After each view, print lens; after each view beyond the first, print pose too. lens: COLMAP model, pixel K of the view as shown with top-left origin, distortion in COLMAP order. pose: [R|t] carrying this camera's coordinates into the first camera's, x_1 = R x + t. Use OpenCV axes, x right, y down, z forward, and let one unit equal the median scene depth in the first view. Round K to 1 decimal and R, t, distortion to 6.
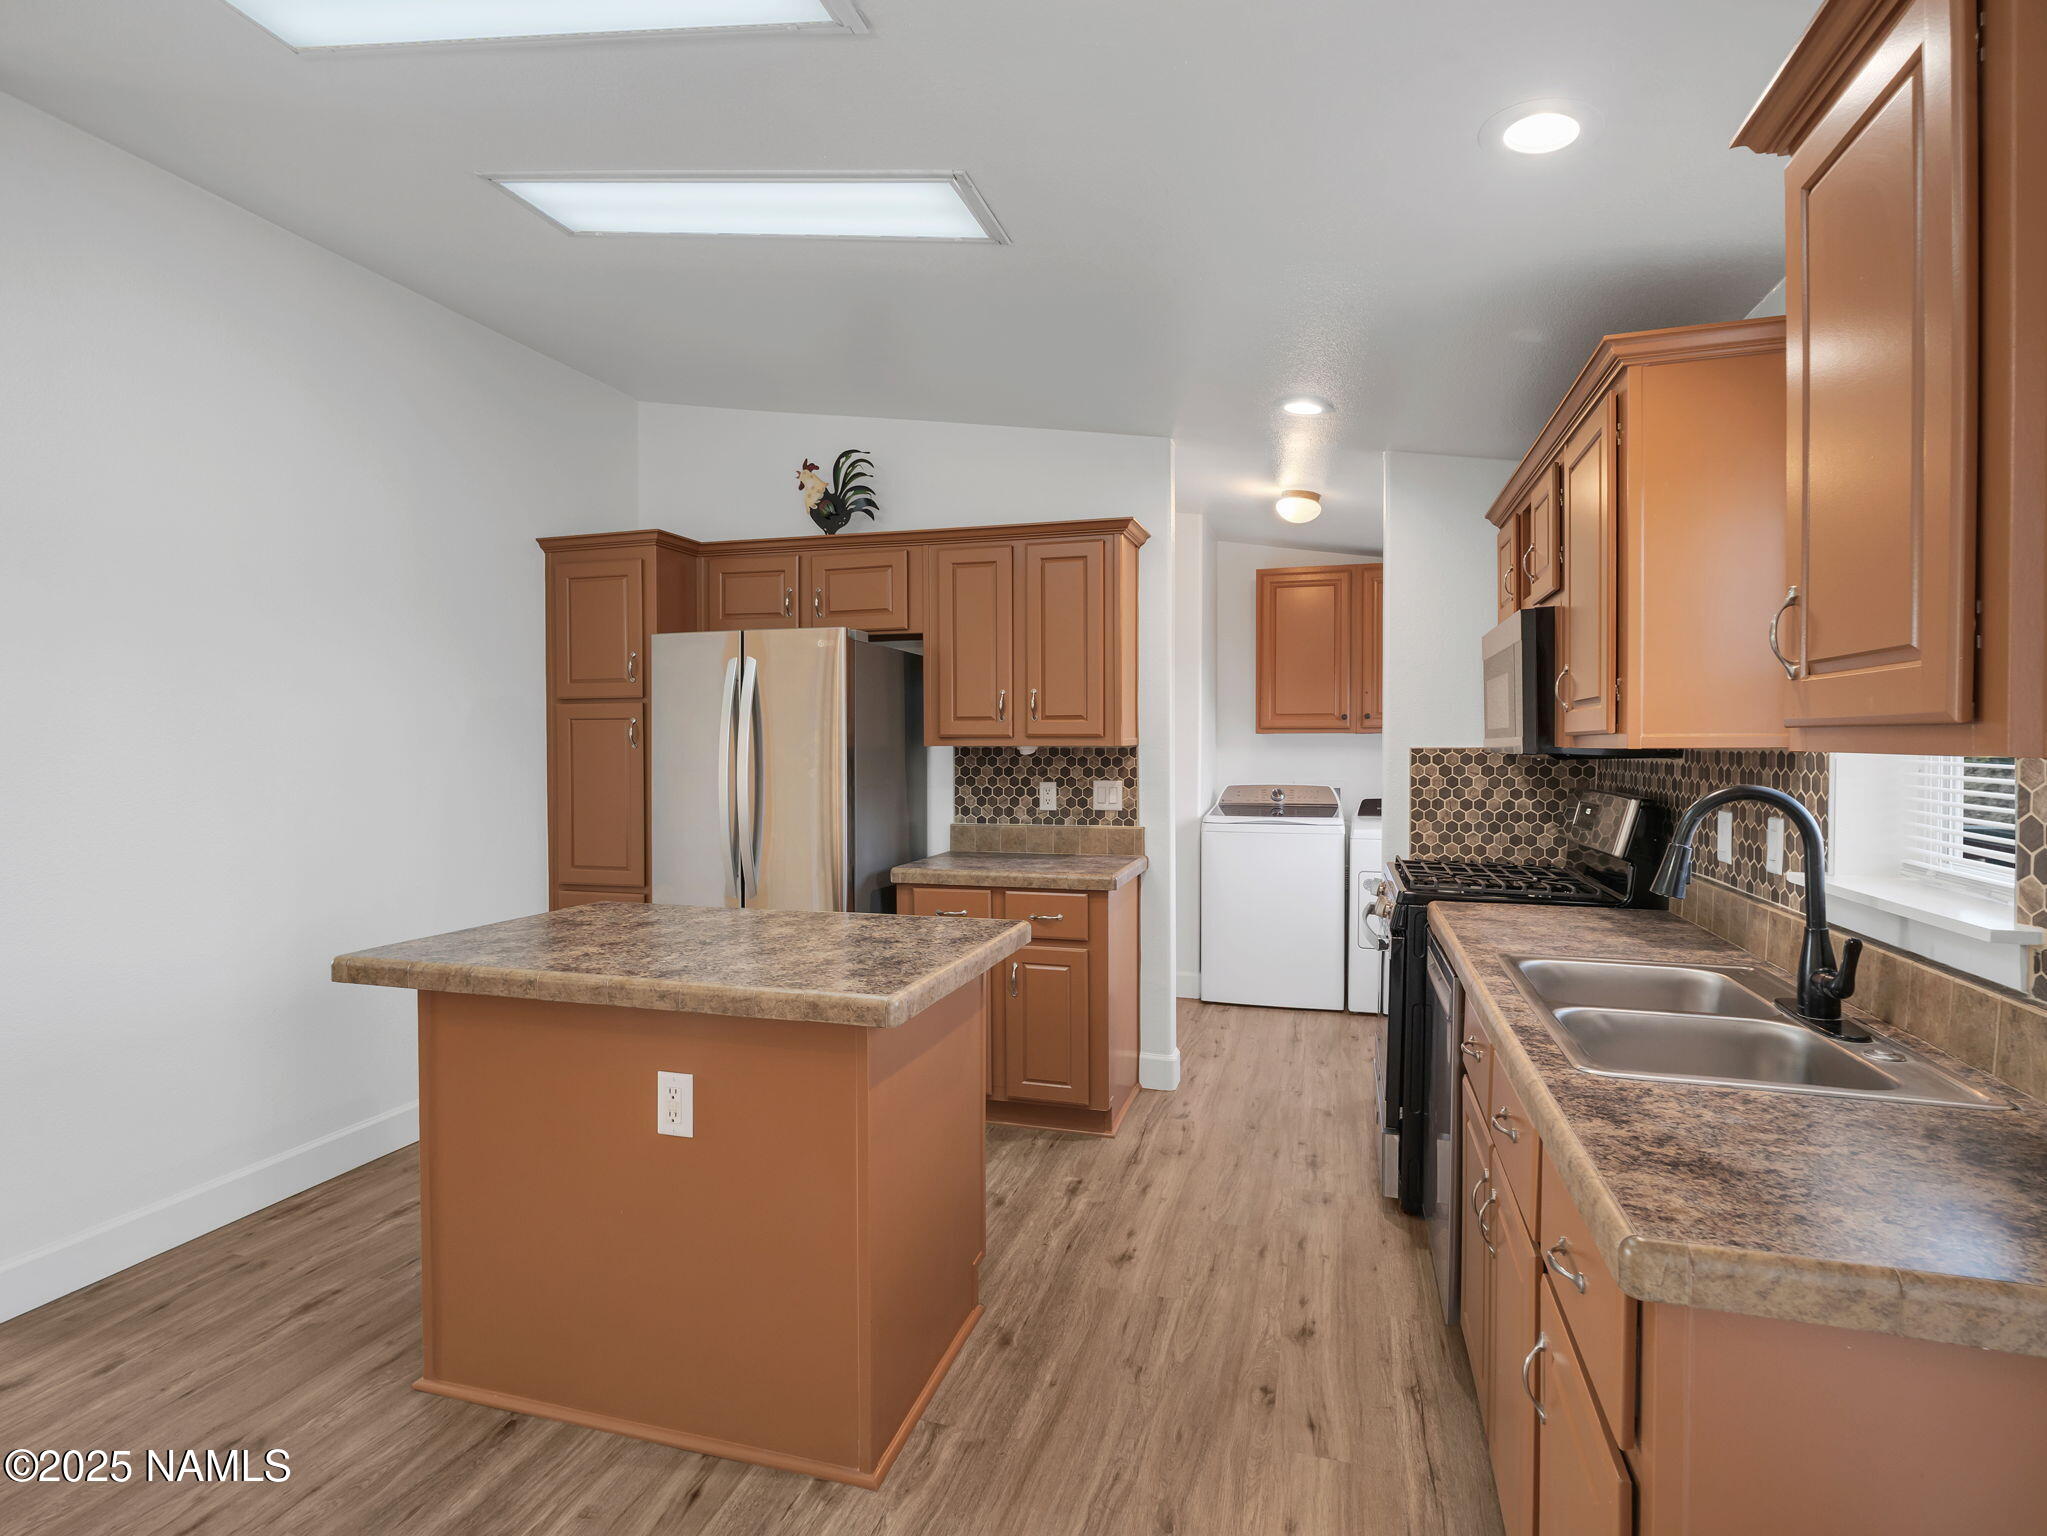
lens RADIAL K [[1040.9, 0, 1024.0], [0, 1040.9, 759.1], [0, 0, 1]] dist [-0.003529, -0.000638]
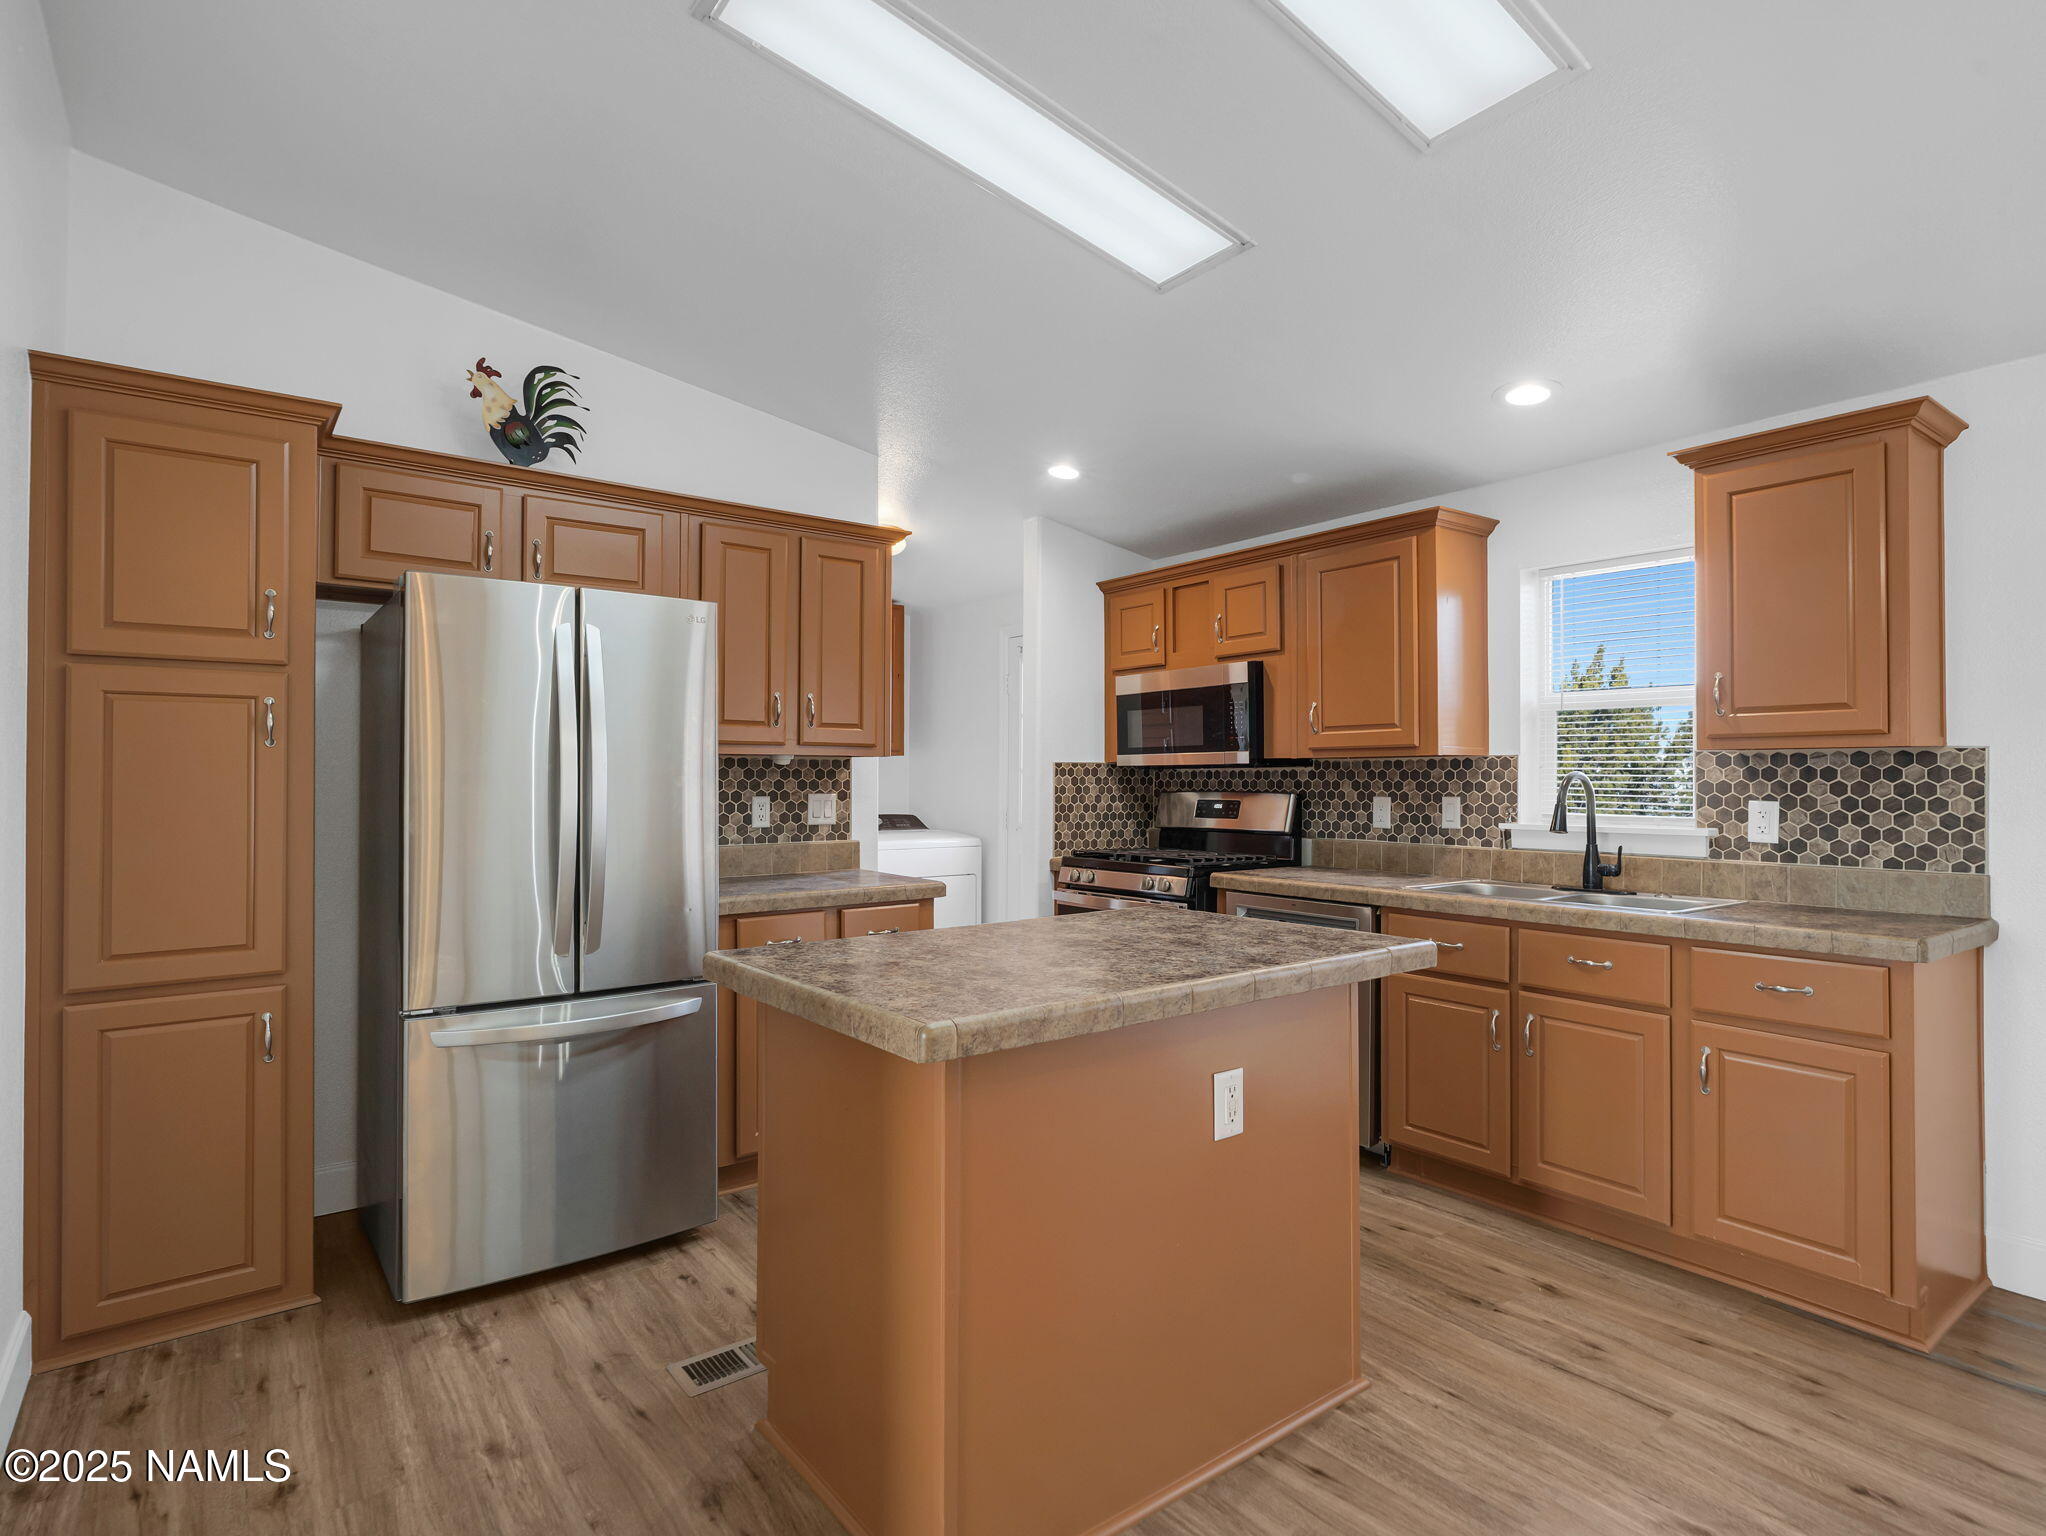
lens RADIAL K [[1058.1, 0, 1018.4], [0, 1058.1, 763.1], [0, 0, 1]] dist [-0.006688, 0.000673]
pose [[0.595226, 0.013930, 0.803437, -0.649650], [0.011212, 0.999608, -0.025637, 0.021175], [-0.803480, 0.024268, 0.594837, 0.298711]]
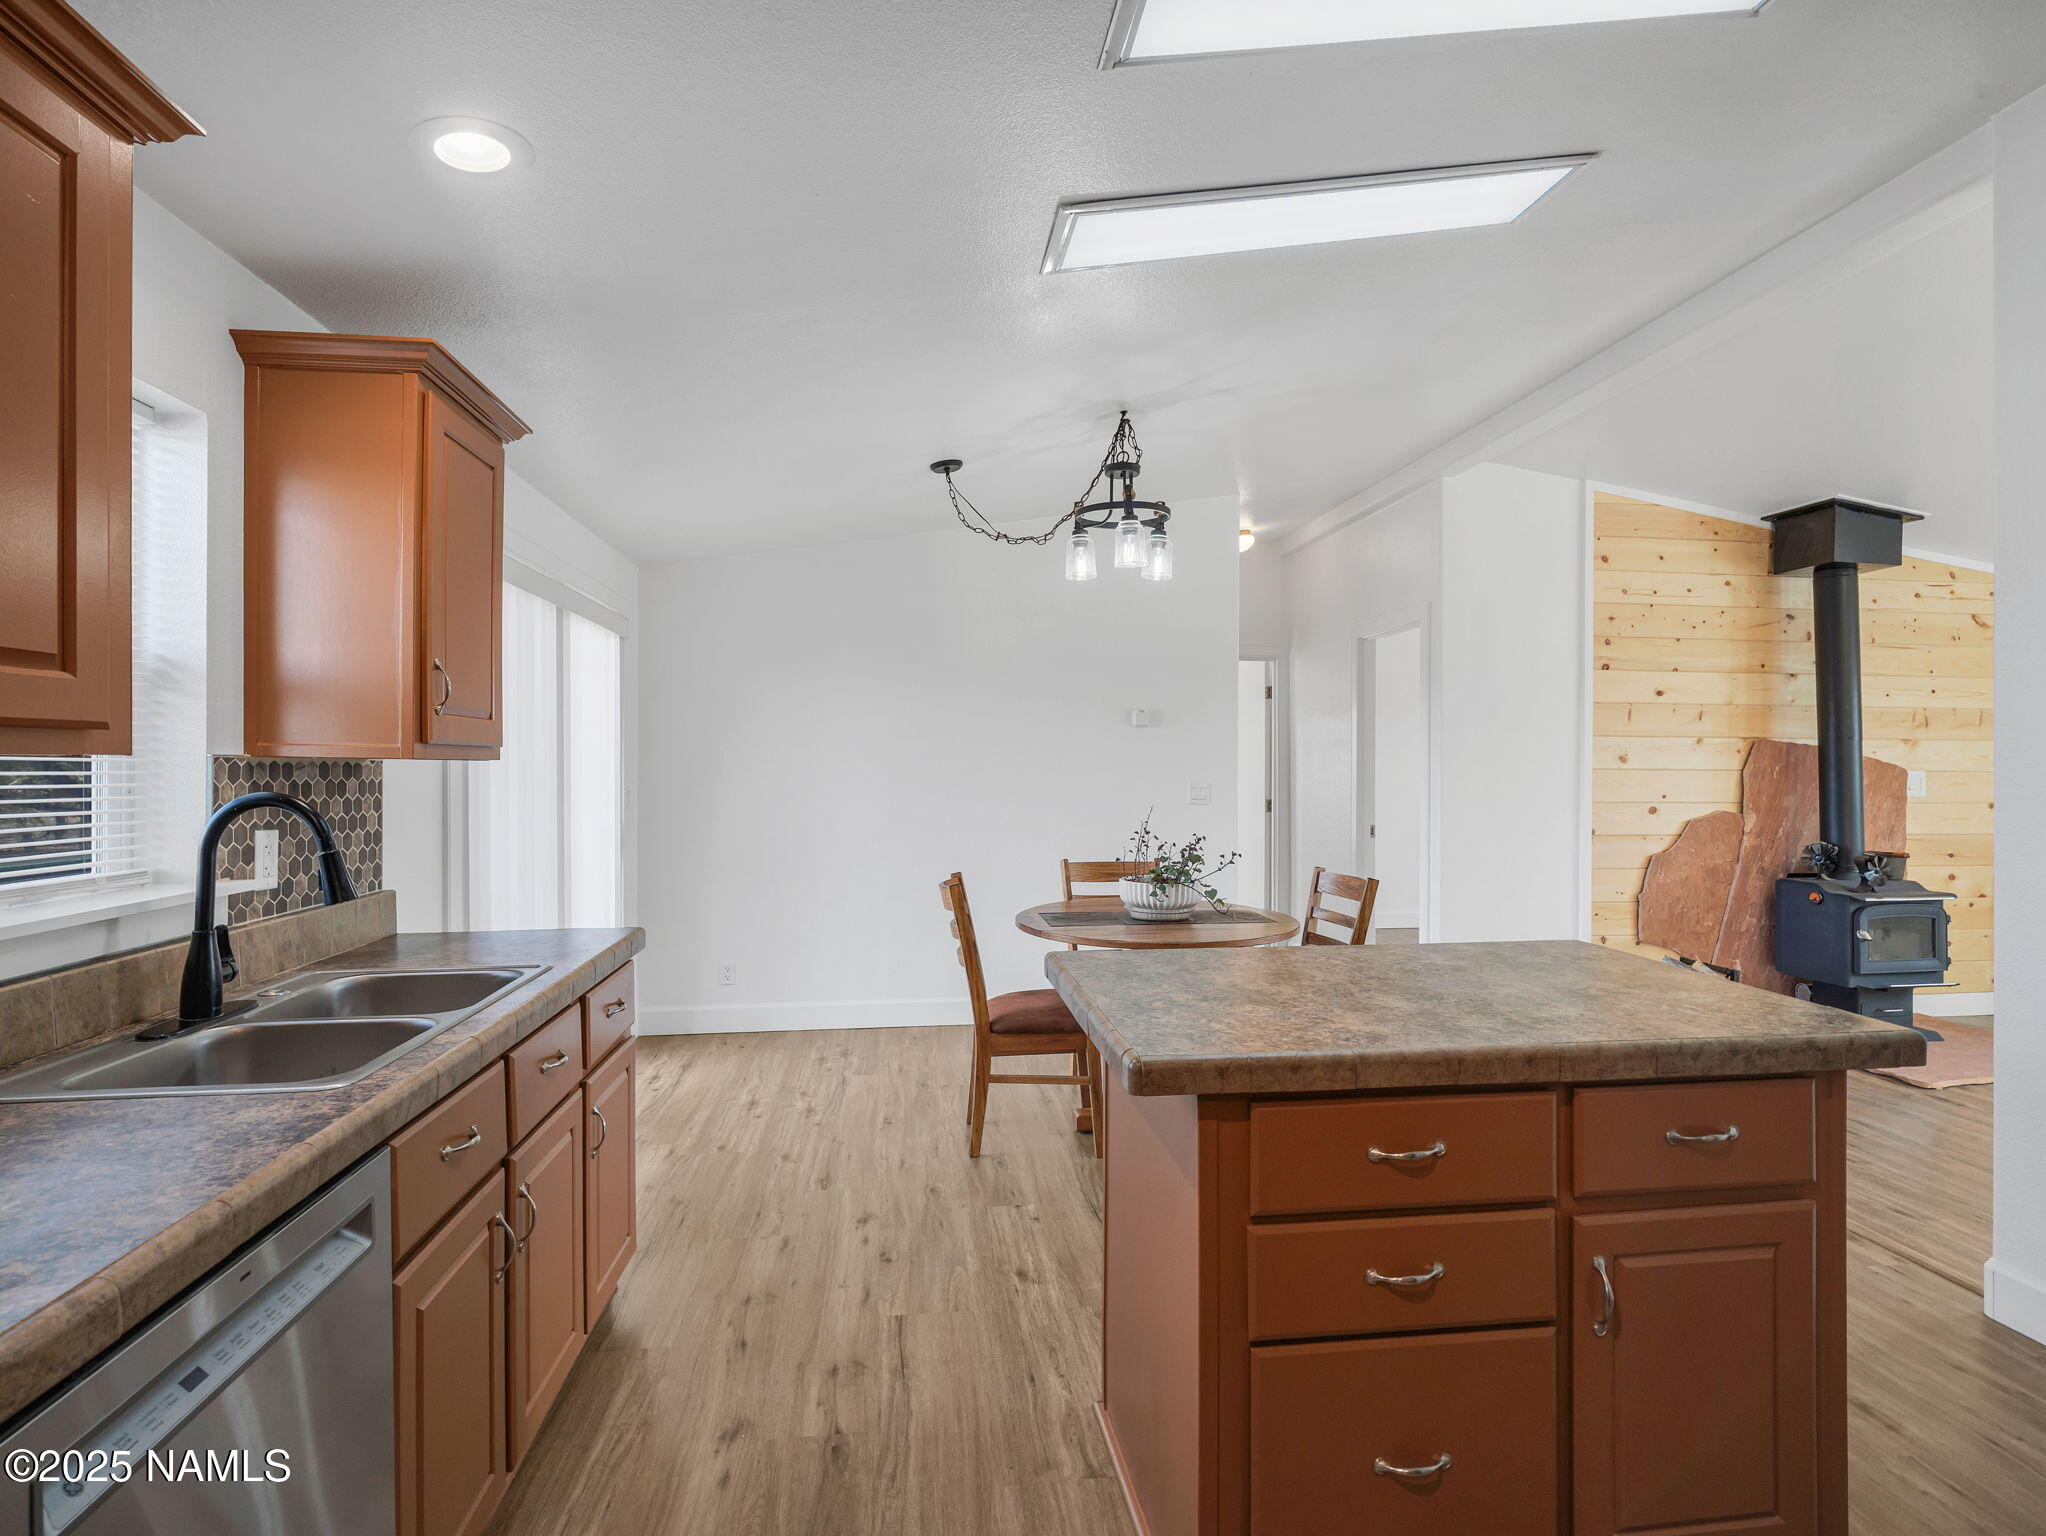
lens RADIAL K [[1058.1, 0, 1018.4], [0, 1058.1, 763.1], [0, 0, 1]] dist [-0.006688, 0.000673]
pose [[-0.916189, 0.005005, -0.400715, 0.193624], [-0.000680, 0.999901, 0.014045, -0.008103], [0.400745, 0.013140, -0.916095, 0.995886]]
